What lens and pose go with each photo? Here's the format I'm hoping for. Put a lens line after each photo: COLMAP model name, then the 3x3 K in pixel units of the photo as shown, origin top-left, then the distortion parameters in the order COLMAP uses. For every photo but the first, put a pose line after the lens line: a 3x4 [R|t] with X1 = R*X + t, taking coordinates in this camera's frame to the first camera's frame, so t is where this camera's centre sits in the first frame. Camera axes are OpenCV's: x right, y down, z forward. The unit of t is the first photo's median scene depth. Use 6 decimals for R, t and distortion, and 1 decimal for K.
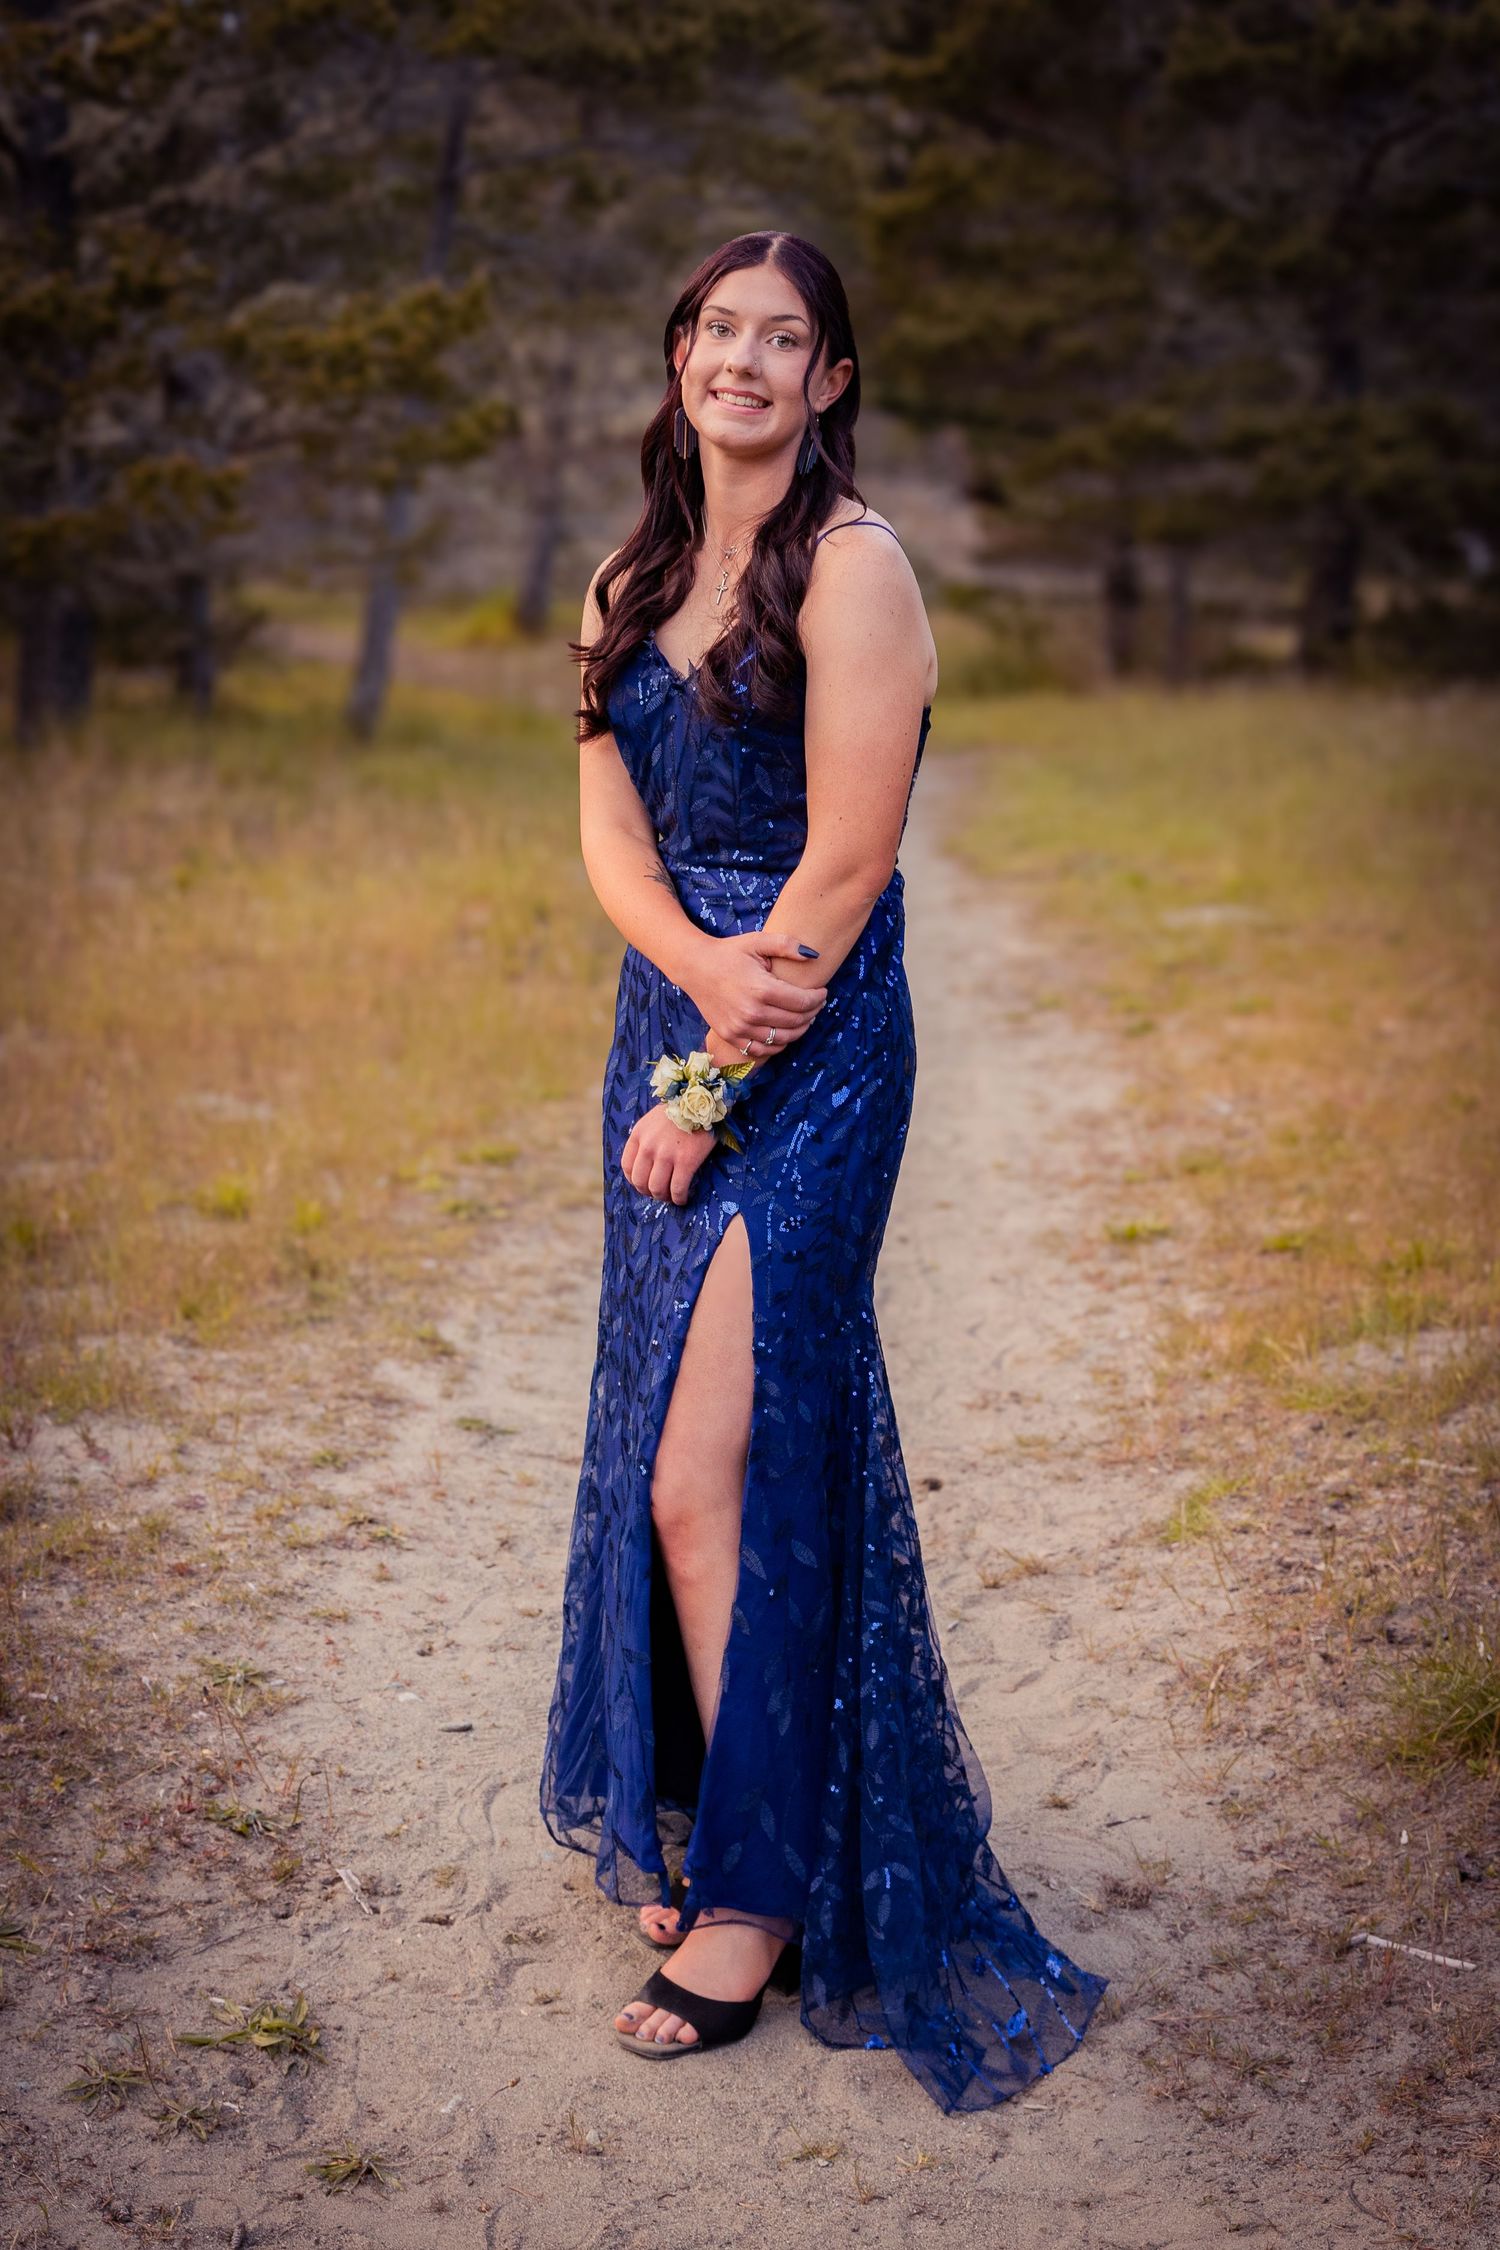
lens RADIAL K [[3276.8, 0, 650.0], [0, 3276.8, 957.6], [0, 0, 1]] dist [0.005322, -0.008284]
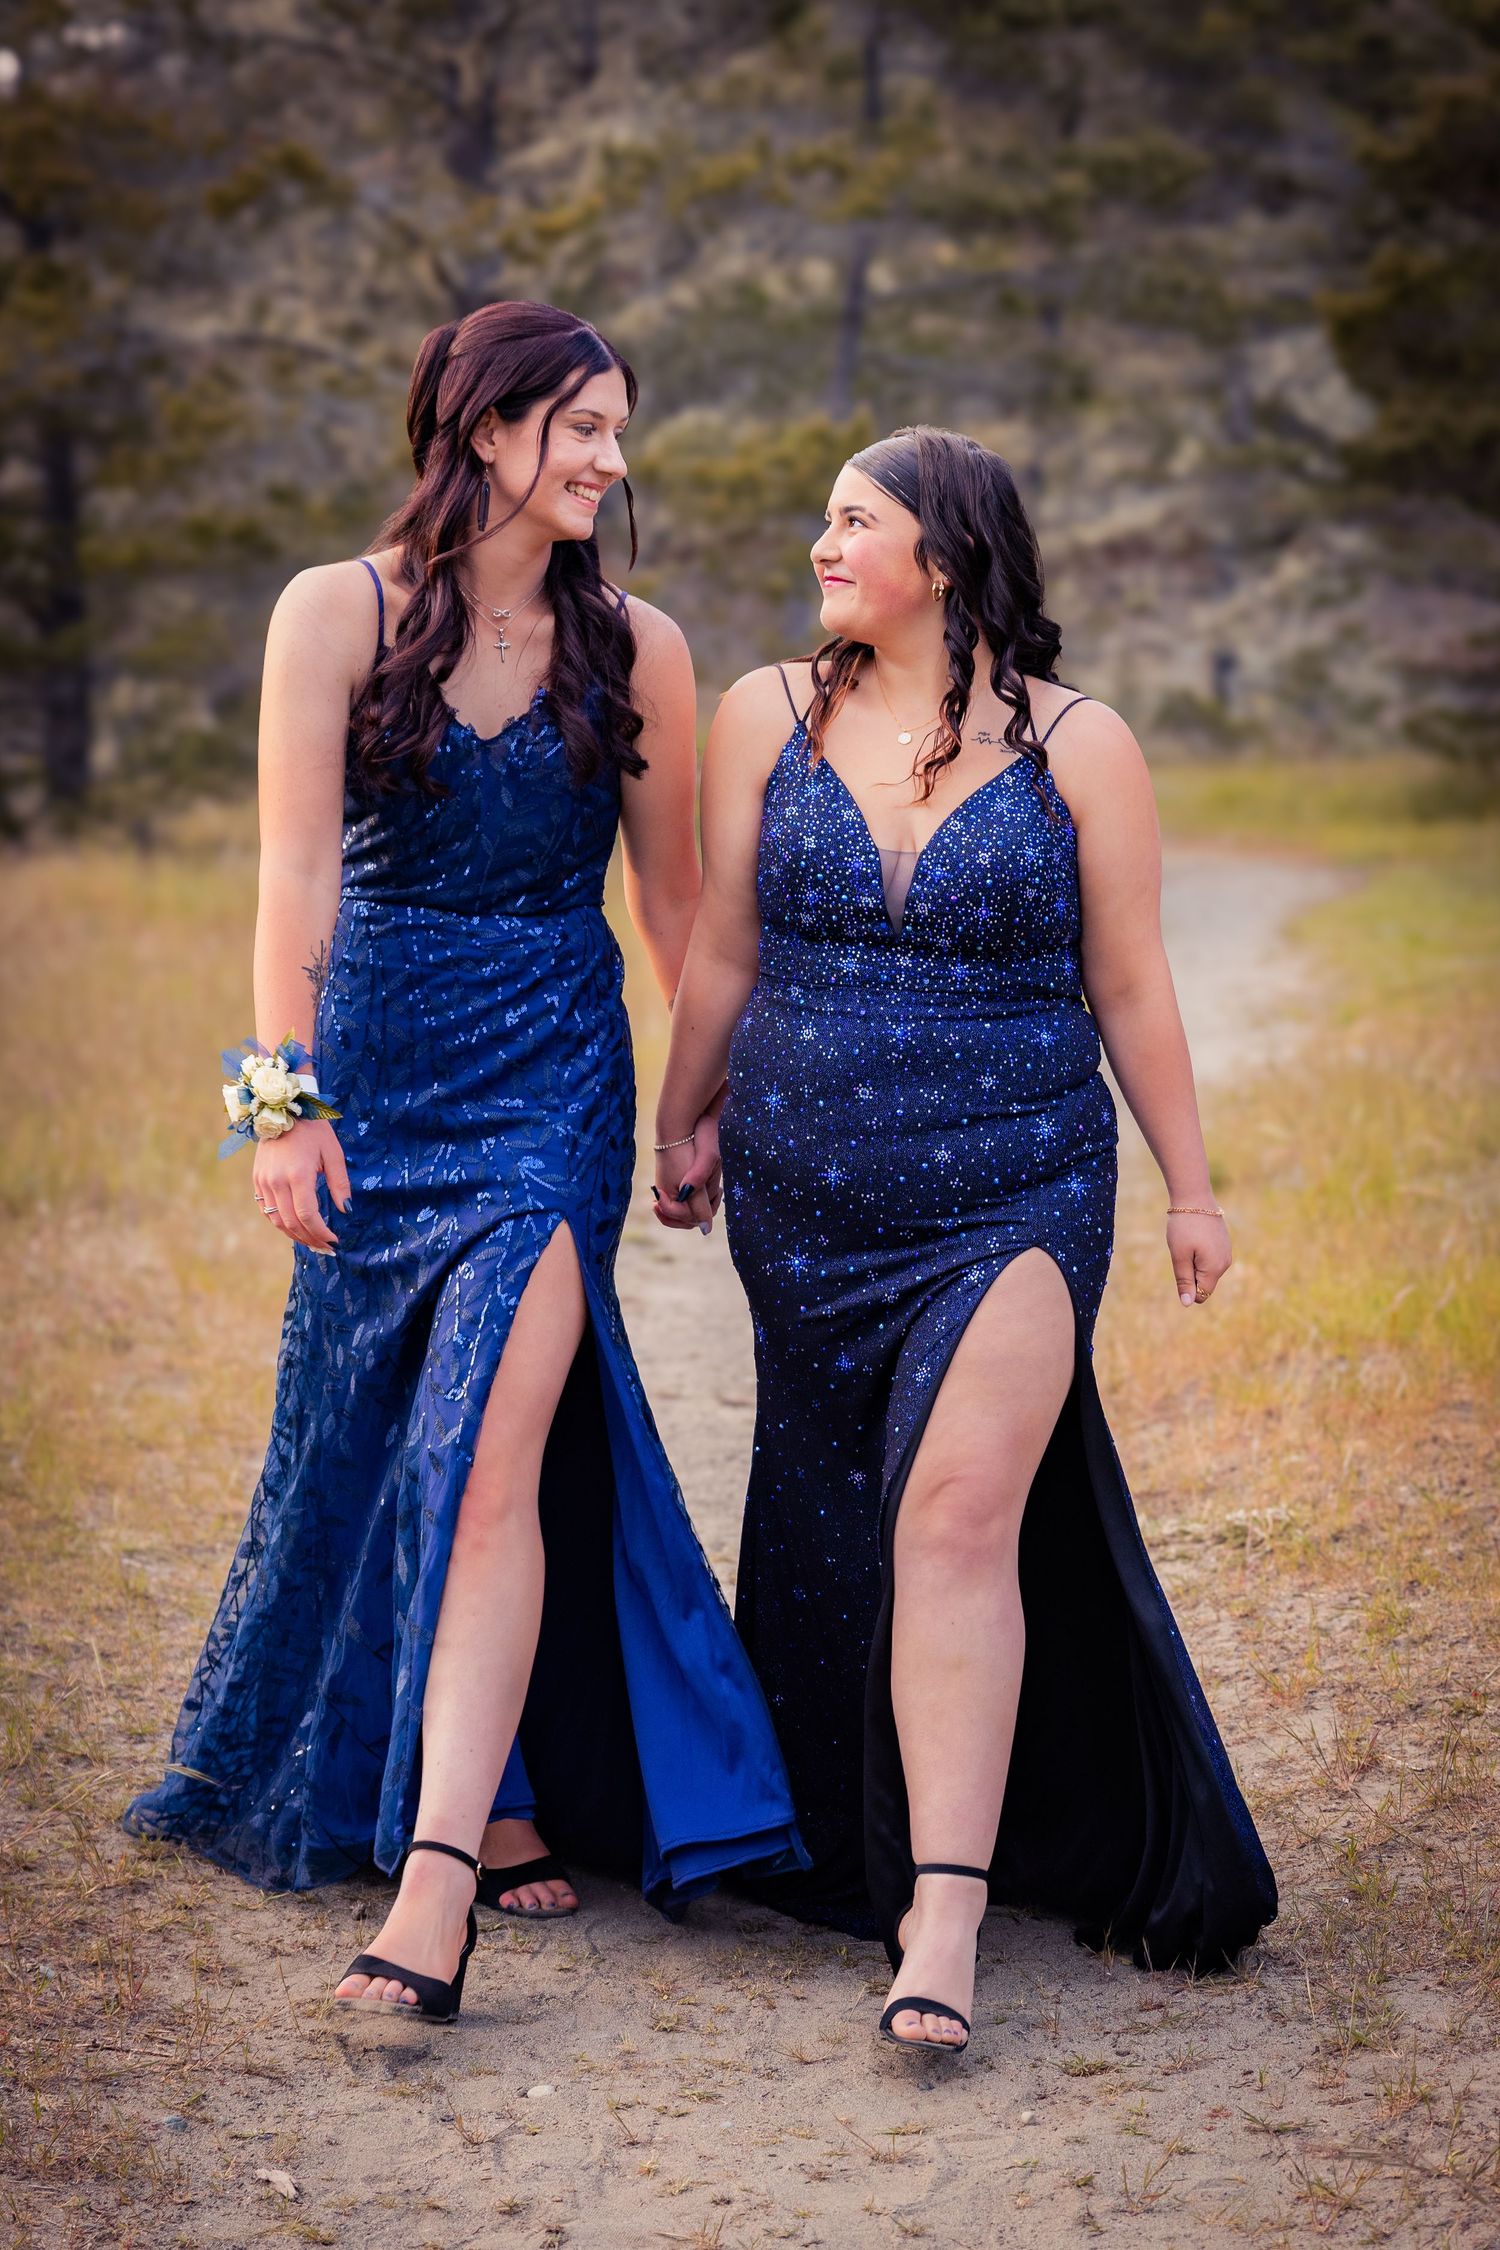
lens RADIAL K [[3939.1, 0, 750.0], [0, 3939.1, 1125.0], [0, 0, 1]] dist [0.052448, 0.142242]
pose [[0.994775, 0.021101, -0.099883, 0.109950], [-0.022213, 0.999703, -0.010033, 0.116824], [0.099642, 0.012199, 0.994949, -0.785978]]
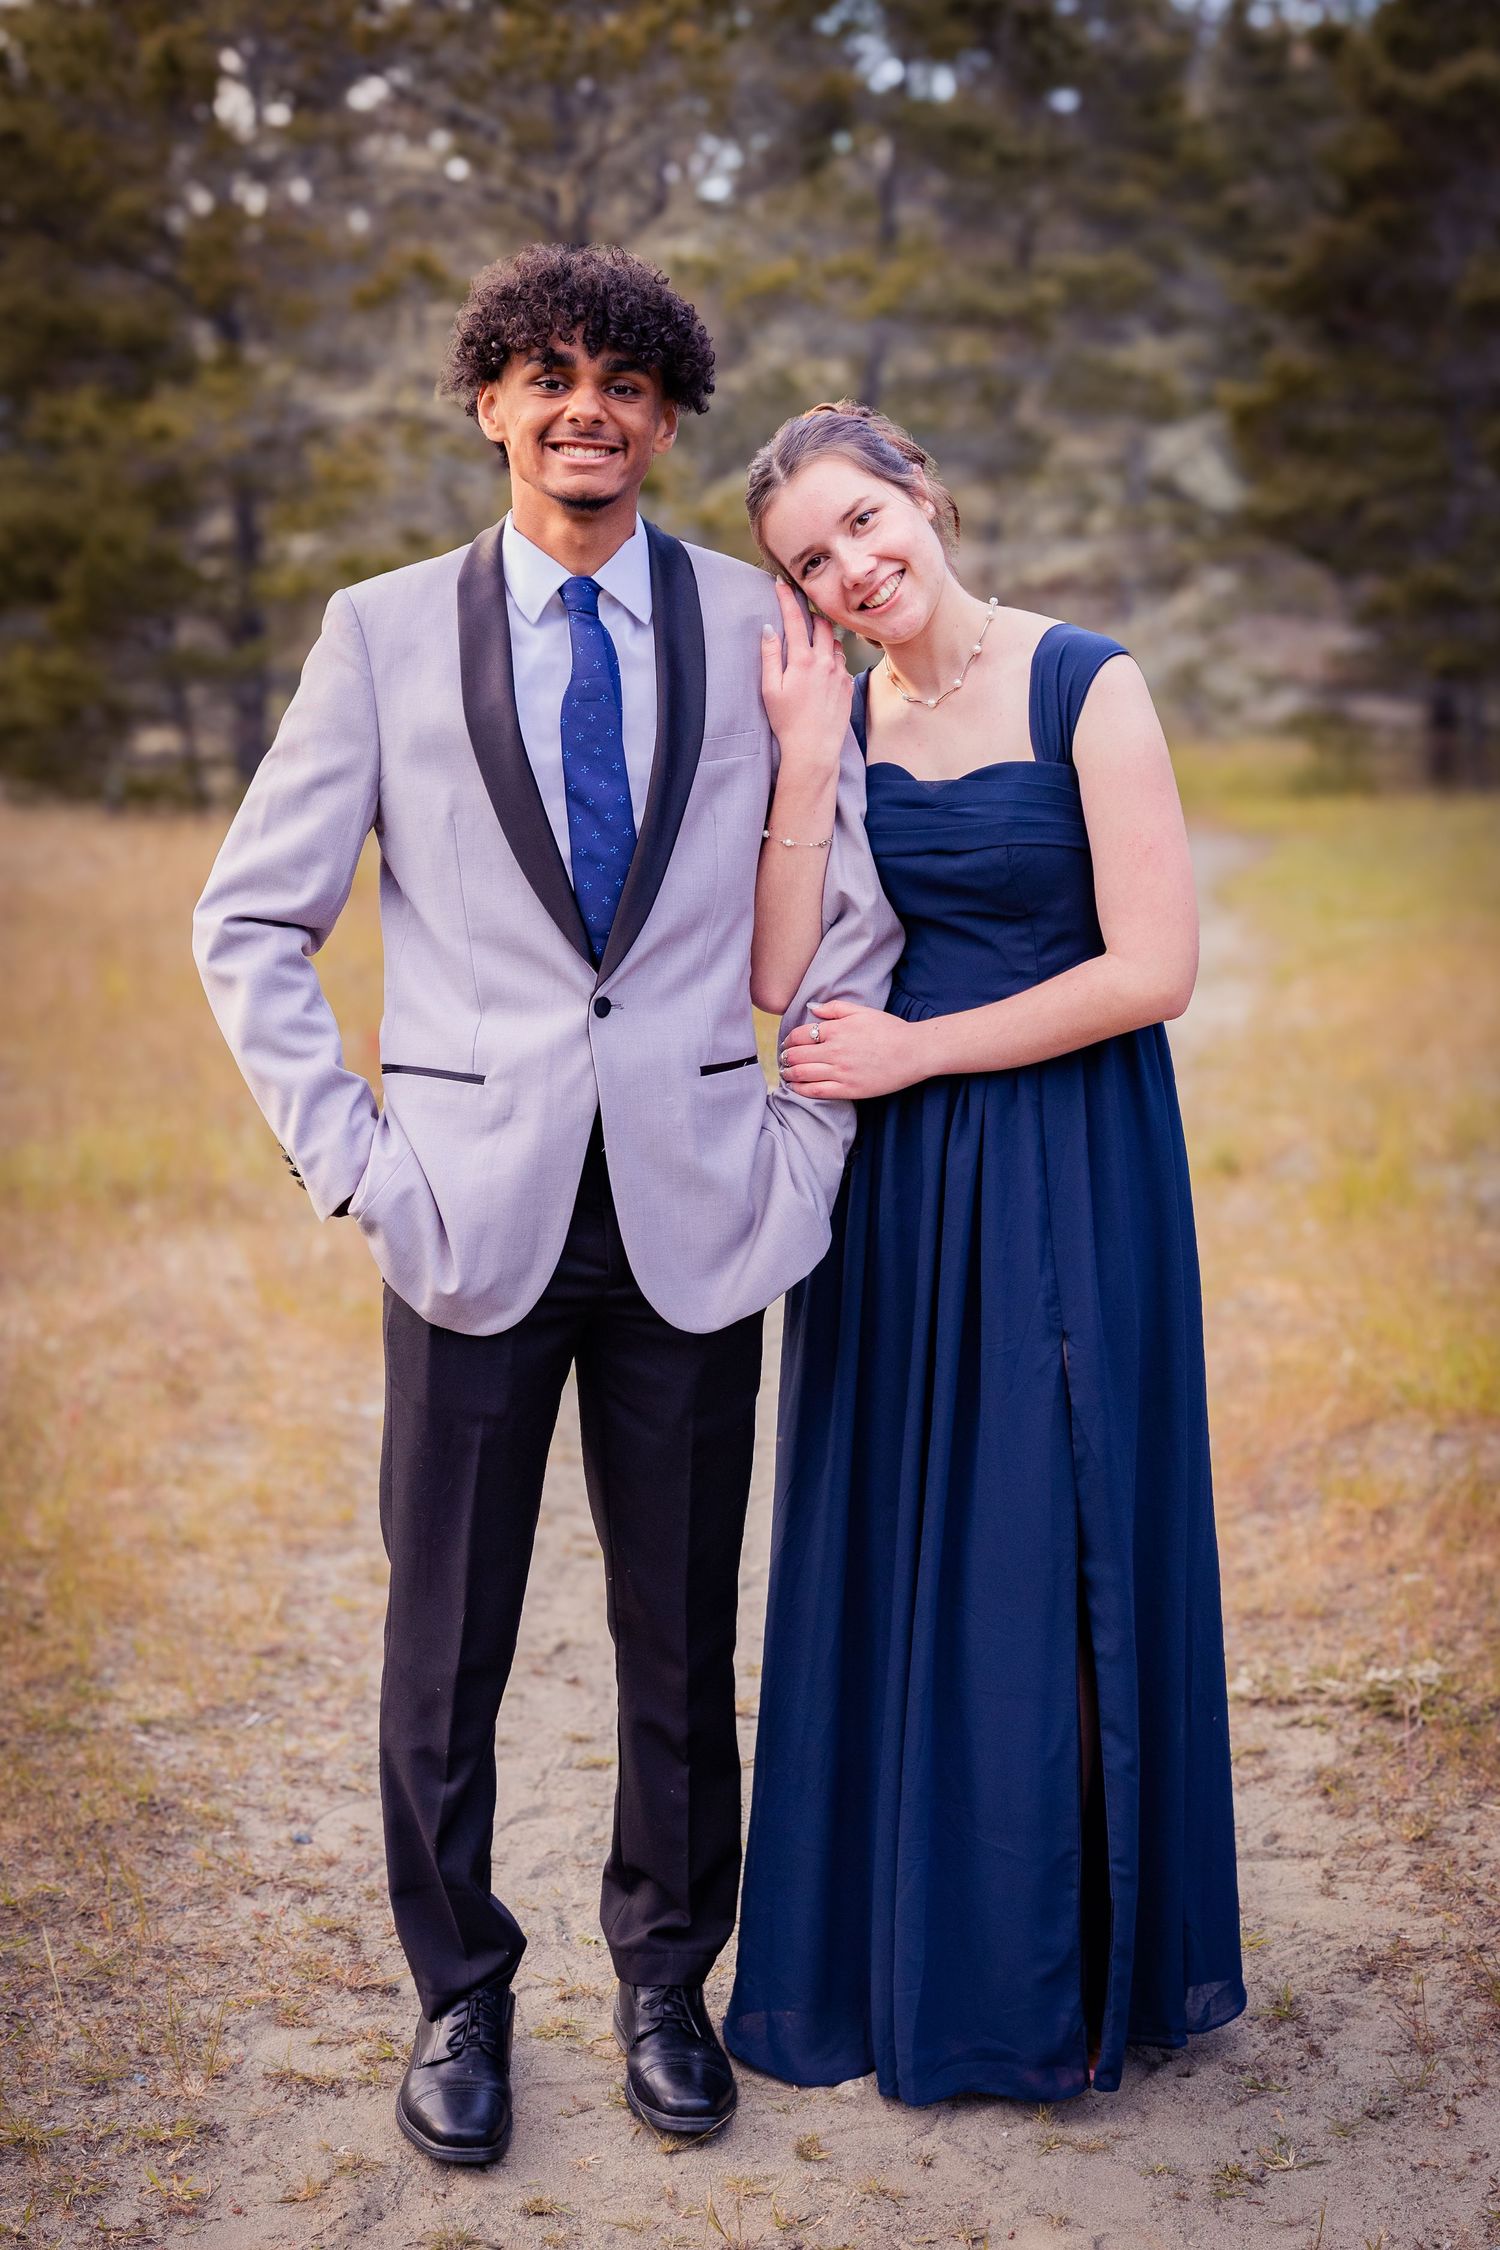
lens RADIAL K [[2876.0, 0, 756.4], [0, 2876.0, 1175.6], [0, 0, 1]] dist [-0.007311, 0.013905]
pose [[0.993970, 0.033559, -0.104387, 0.072996], [-0.028637, 0.998422, 0.048301, 0.077196], [0.105843, -0.045020, 0.993363, -0.538761]]
